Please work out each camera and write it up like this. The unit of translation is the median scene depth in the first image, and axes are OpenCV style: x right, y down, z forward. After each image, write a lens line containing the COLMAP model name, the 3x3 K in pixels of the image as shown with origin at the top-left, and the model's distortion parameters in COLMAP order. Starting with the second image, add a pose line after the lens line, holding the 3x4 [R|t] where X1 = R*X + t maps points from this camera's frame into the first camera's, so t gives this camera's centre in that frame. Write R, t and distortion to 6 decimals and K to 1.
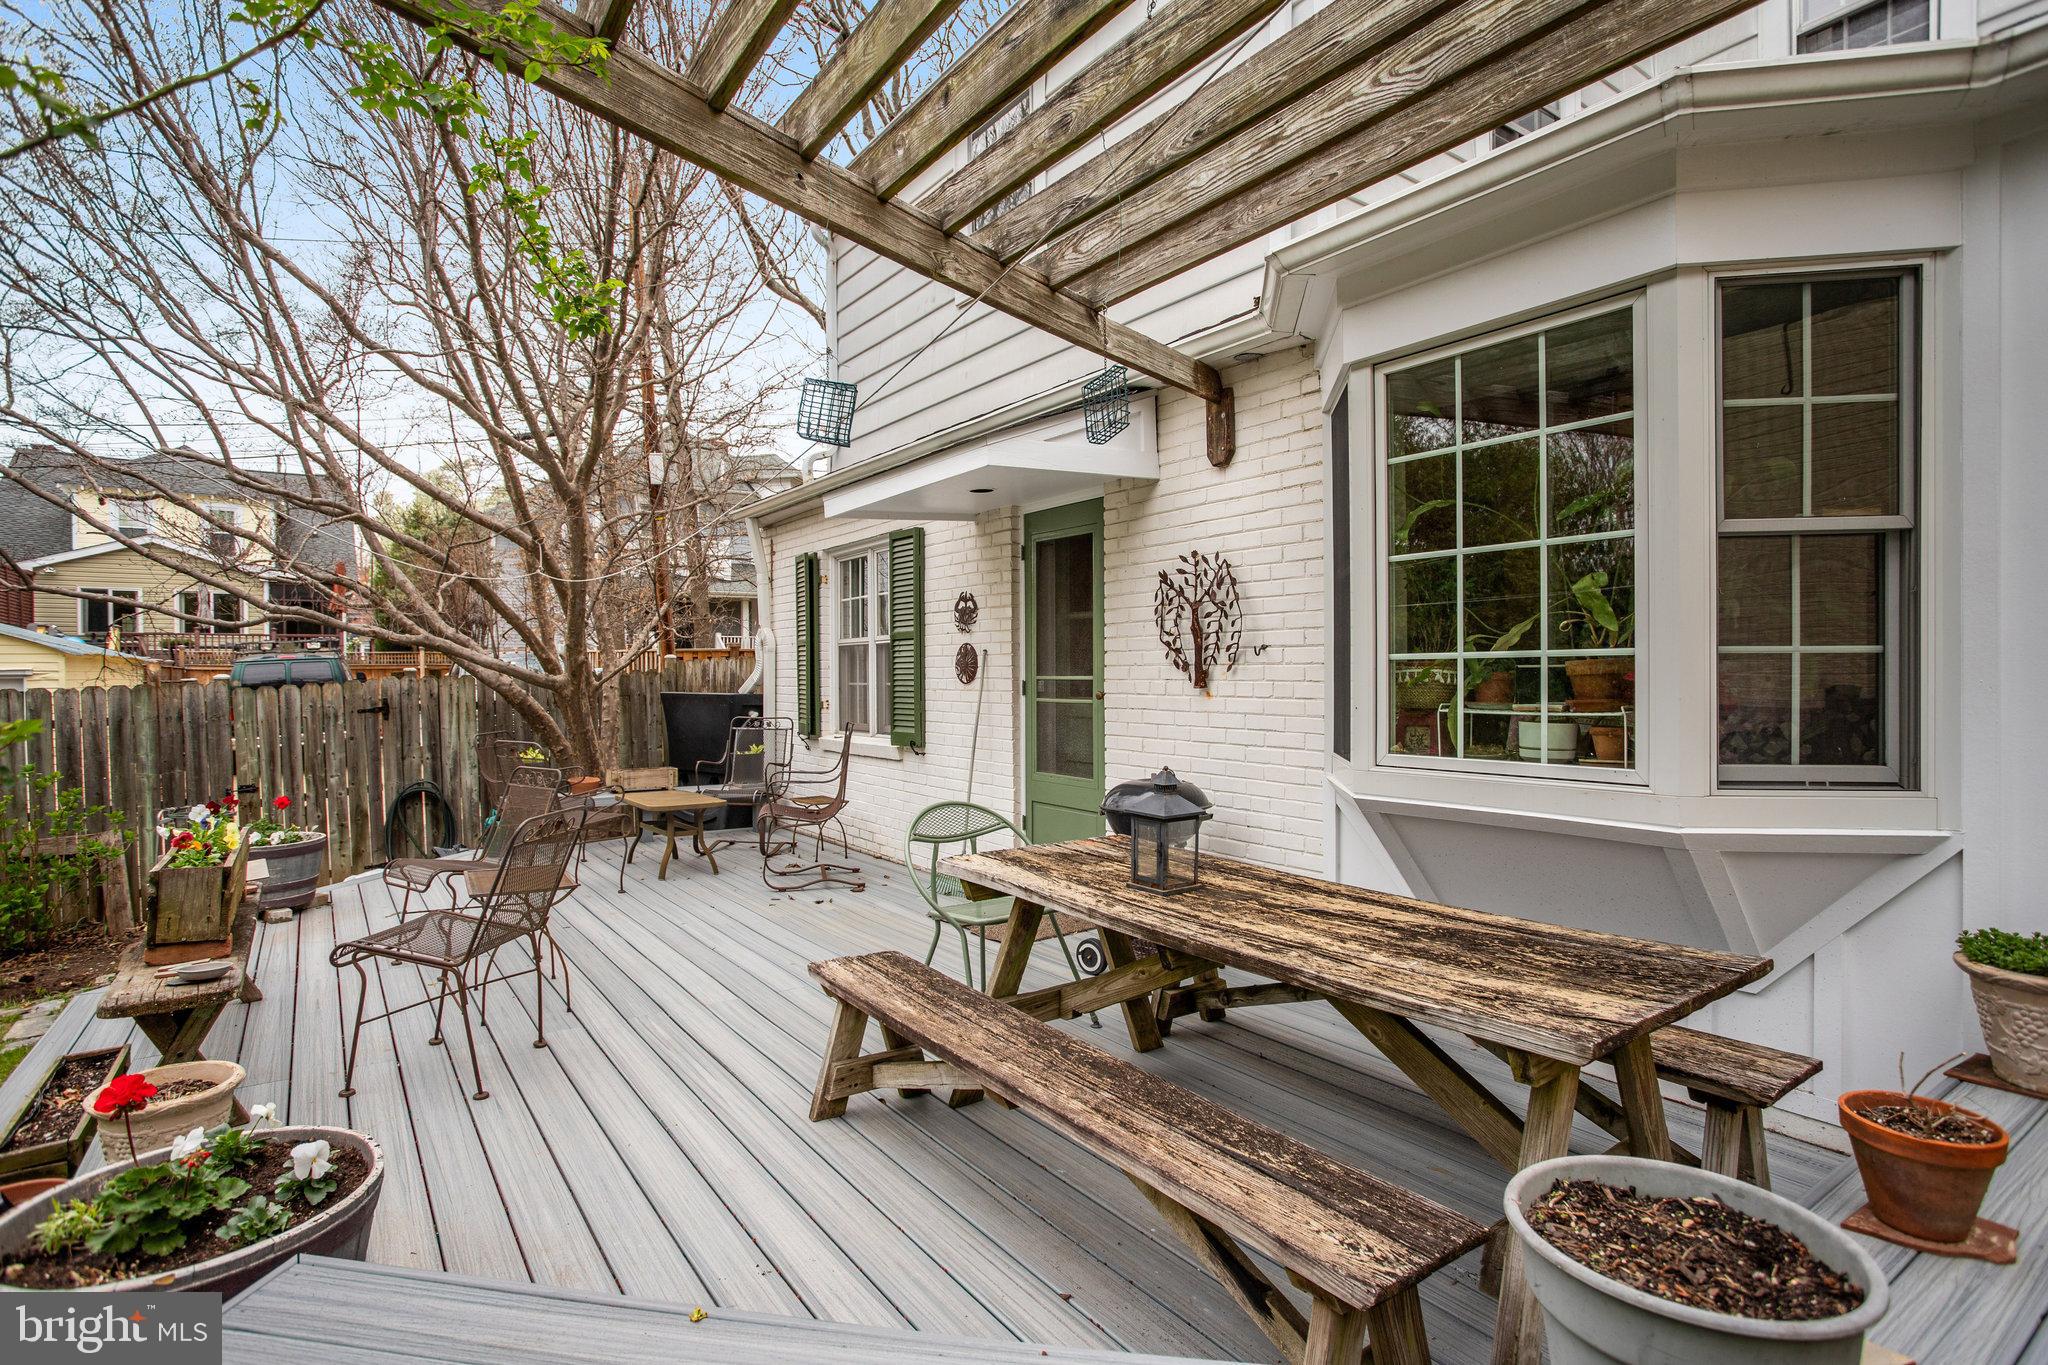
lens RADIAL K [[1040.1, 0, 1029.6], [0, 1040.1, 681.6], [0, 0, 1]] dist [-0.021227, 0.006107]
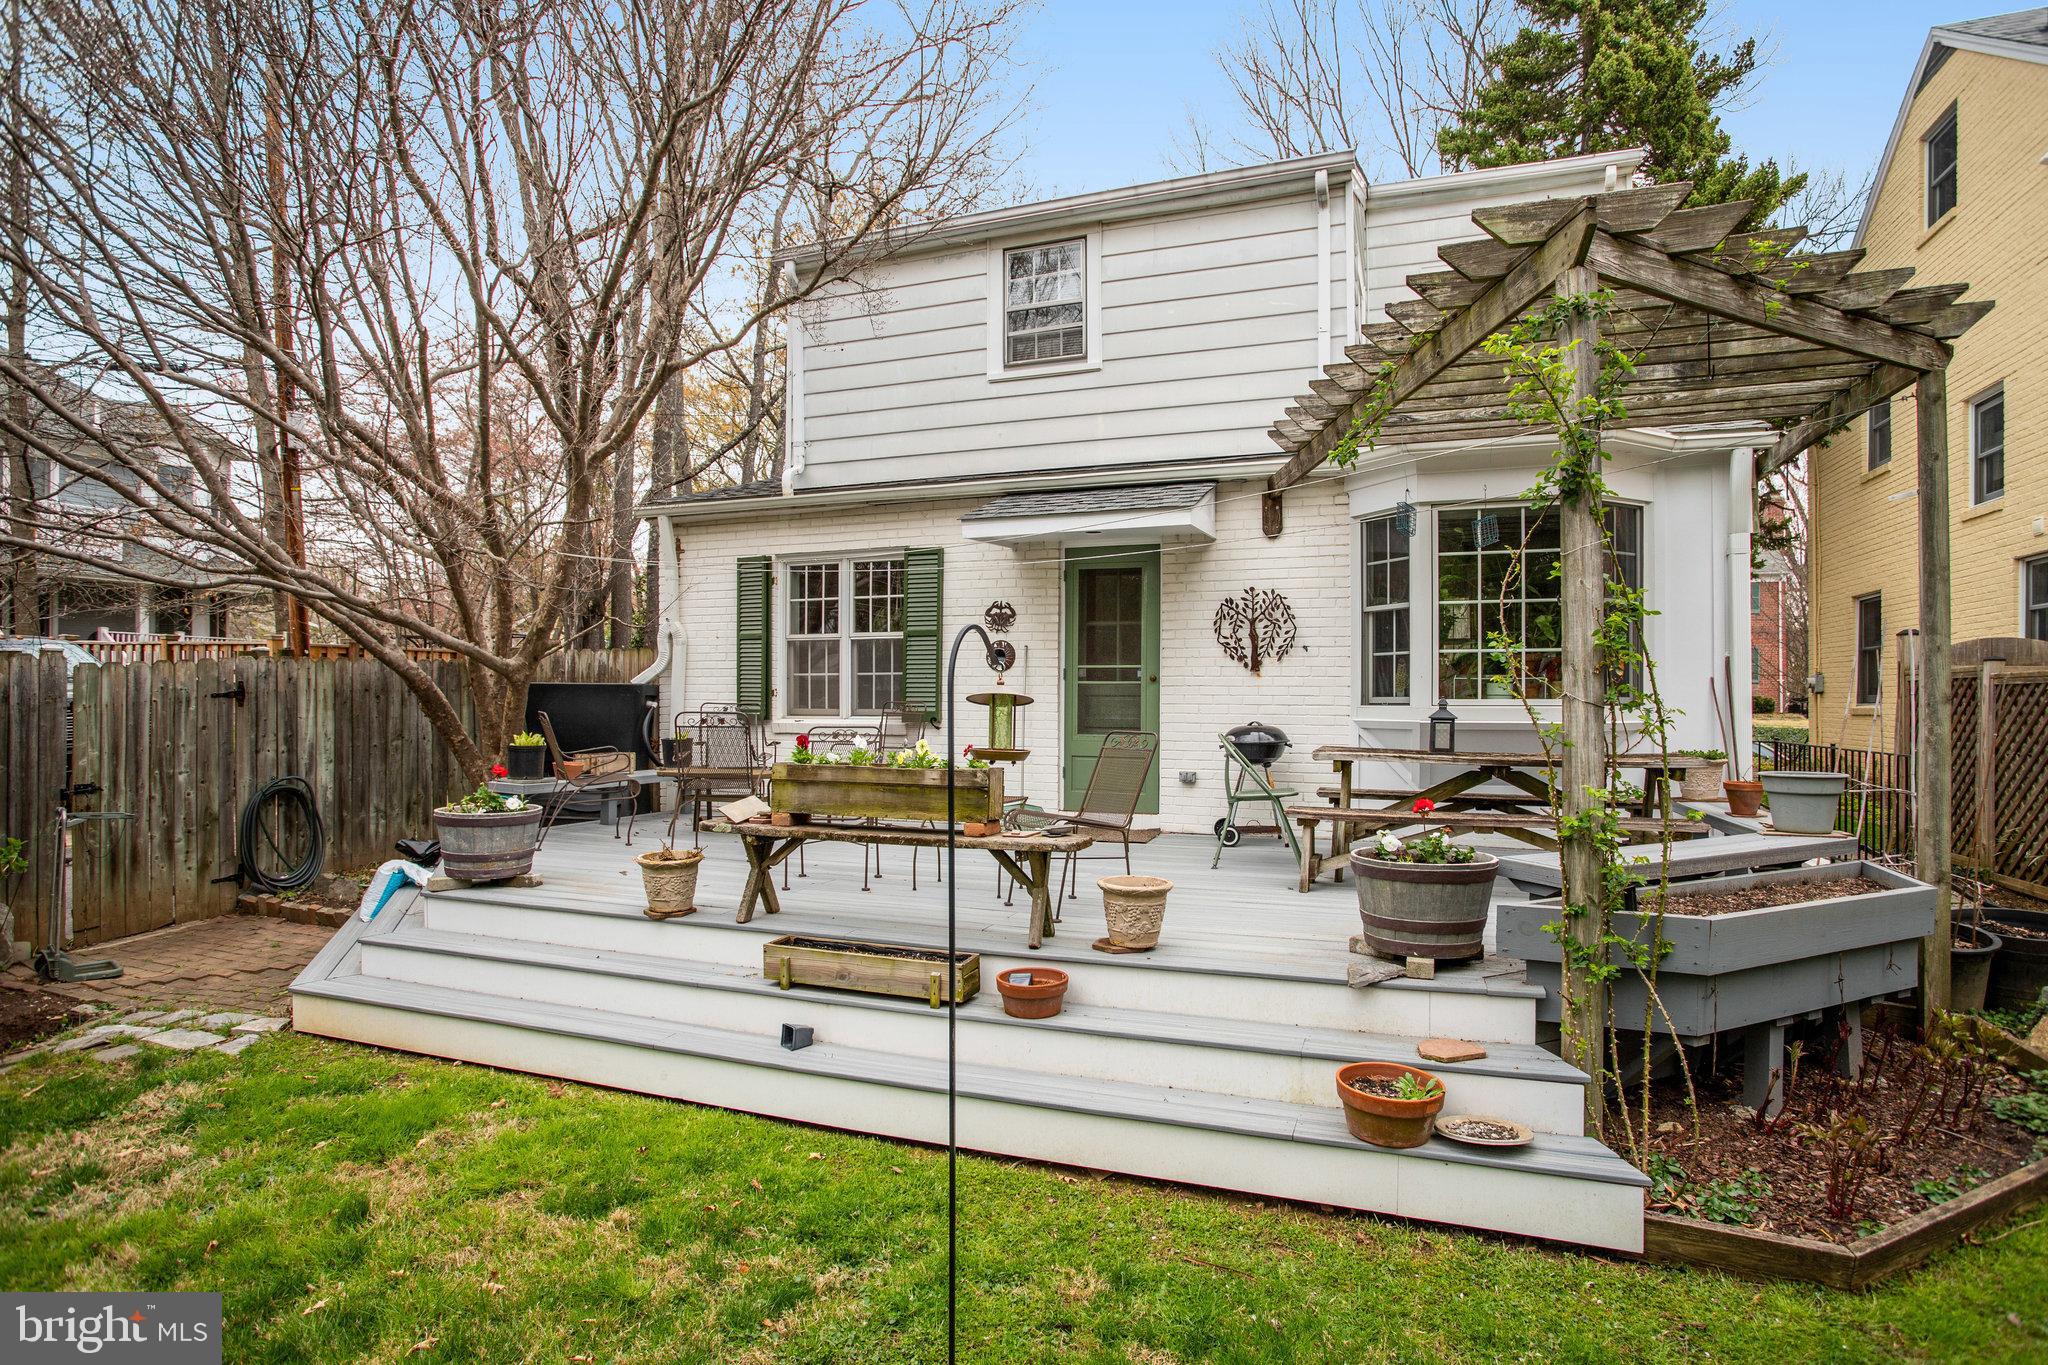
lens RADIAL K [[1040.1, 0, 1028.6], [0, 1040.1, 676.7], [0, 0, 1]] dist [-0.021227, 0.006107]
pose [[0.818823, 0.019493, 0.573715, -0.801312], [-0.004406, 0.999607, -0.027674, 0.046088], [-0.574030, 0.020132, 0.818587, -0.096178]]
